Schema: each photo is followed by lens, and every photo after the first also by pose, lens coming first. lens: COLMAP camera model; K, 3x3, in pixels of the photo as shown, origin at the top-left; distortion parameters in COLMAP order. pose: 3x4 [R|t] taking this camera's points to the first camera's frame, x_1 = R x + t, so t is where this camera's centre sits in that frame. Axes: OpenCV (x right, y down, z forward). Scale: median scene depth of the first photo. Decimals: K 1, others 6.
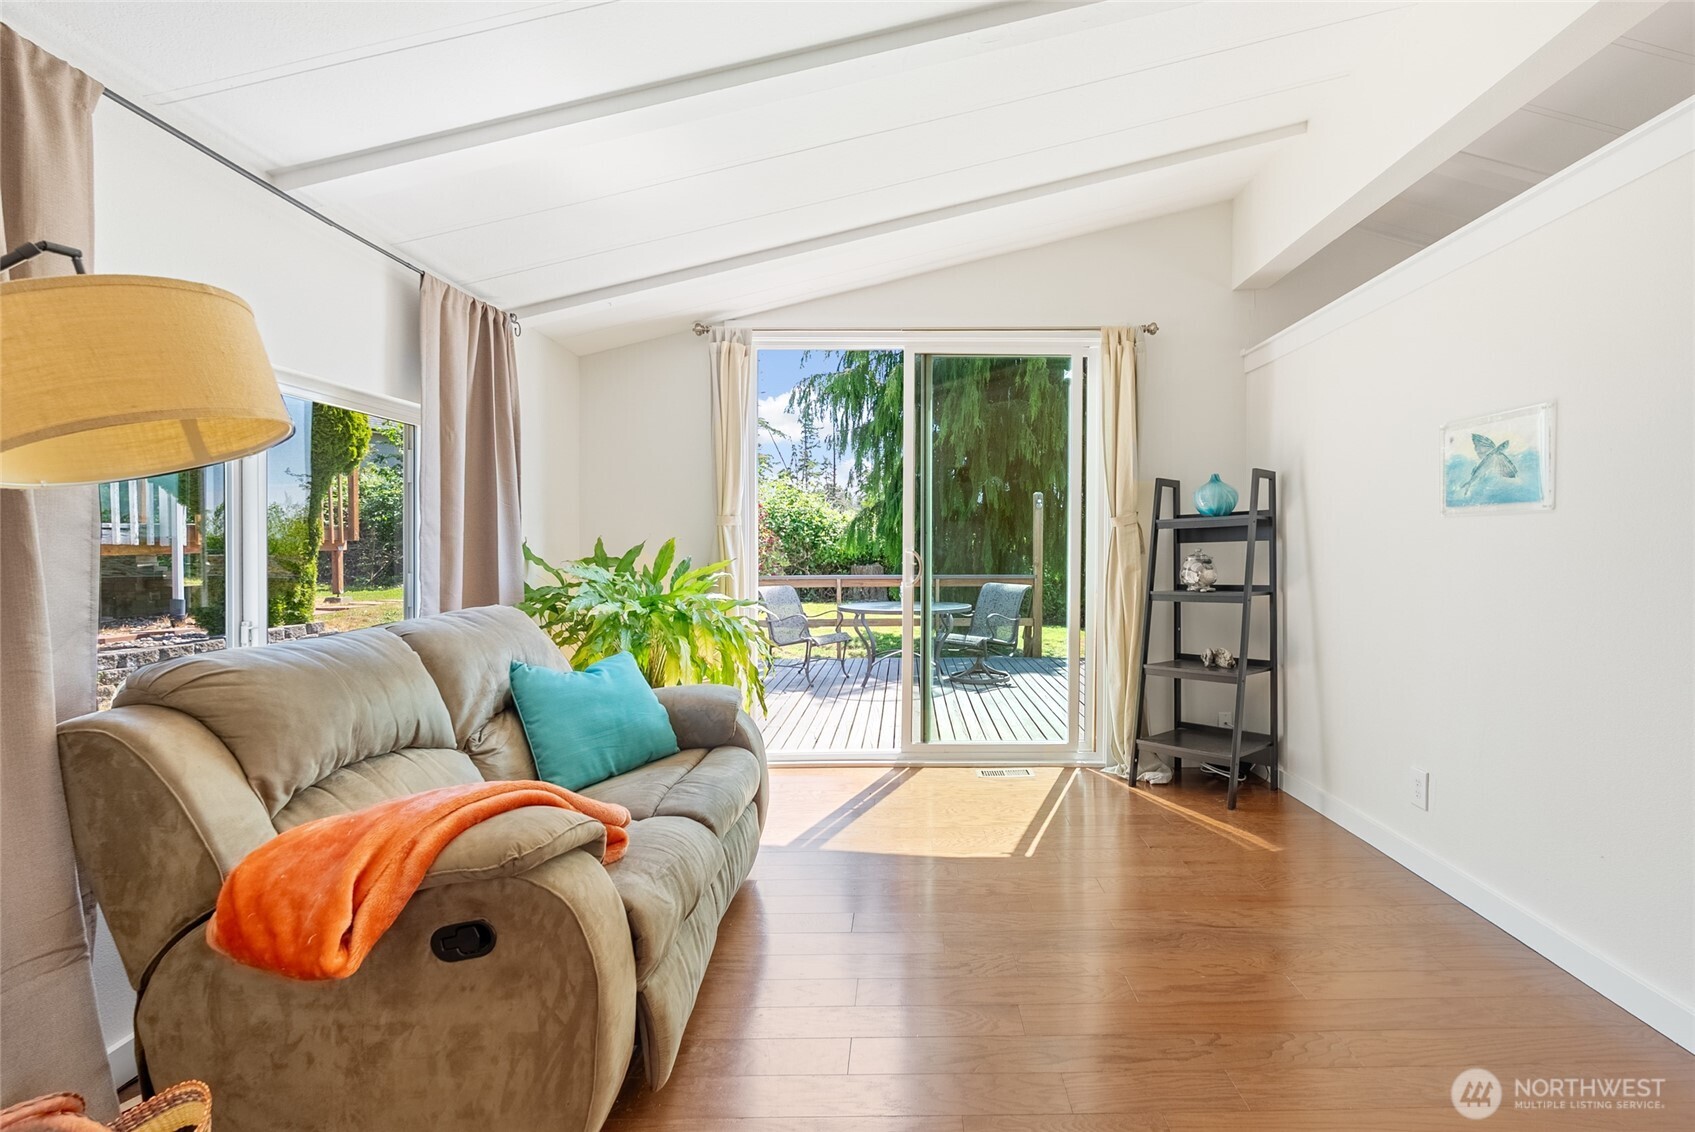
lens RADIAL K [[786.5, 0, 847.6], [0, 786.5, 548.4], [0, 0, 1]] dist [-0.002336, -0.000117]
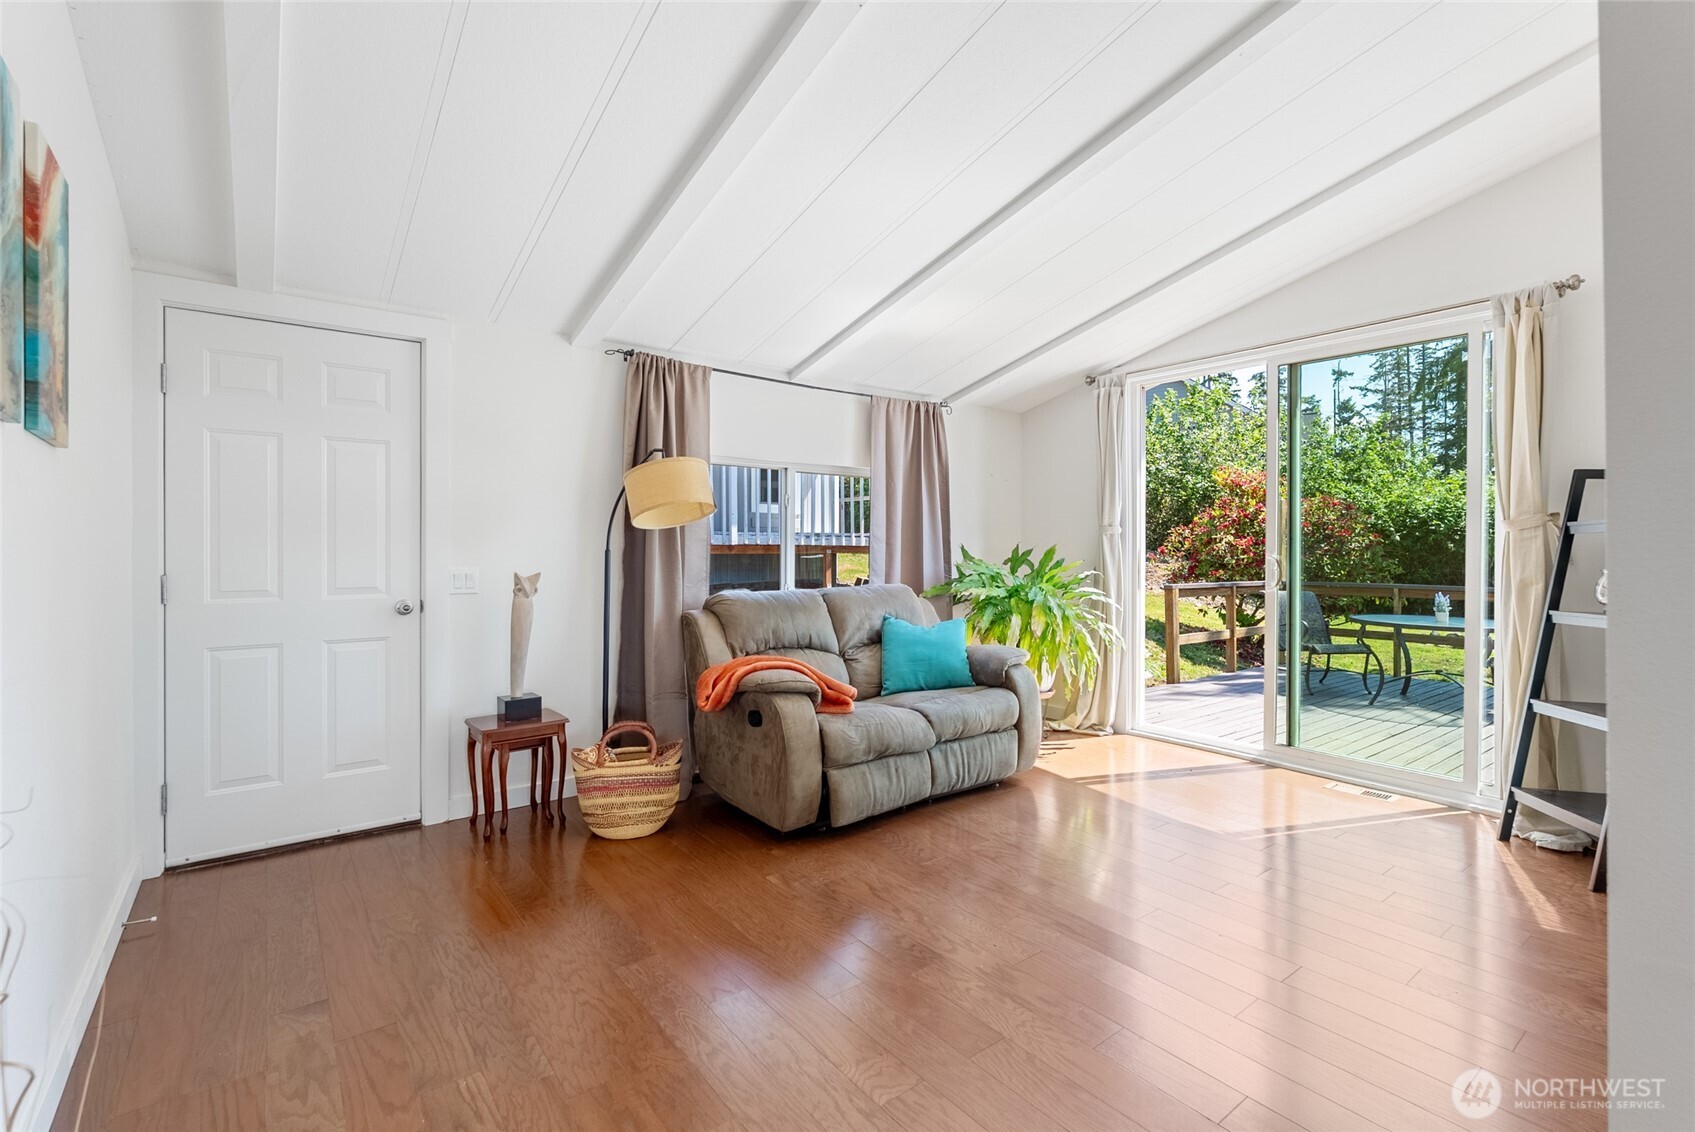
lens RADIAL K [[755.0, 0, 848.0], [0, 755.0, 547.2], [0, 0, 1]] dist [-0.001331, 0.000045]
pose [[0.595560, 0.004783, -0.803296, 0.871179], [-0.009451, 0.999955, -0.001054, -0.005296], [0.803255, 0.008220, 0.595579, -0.069624]]
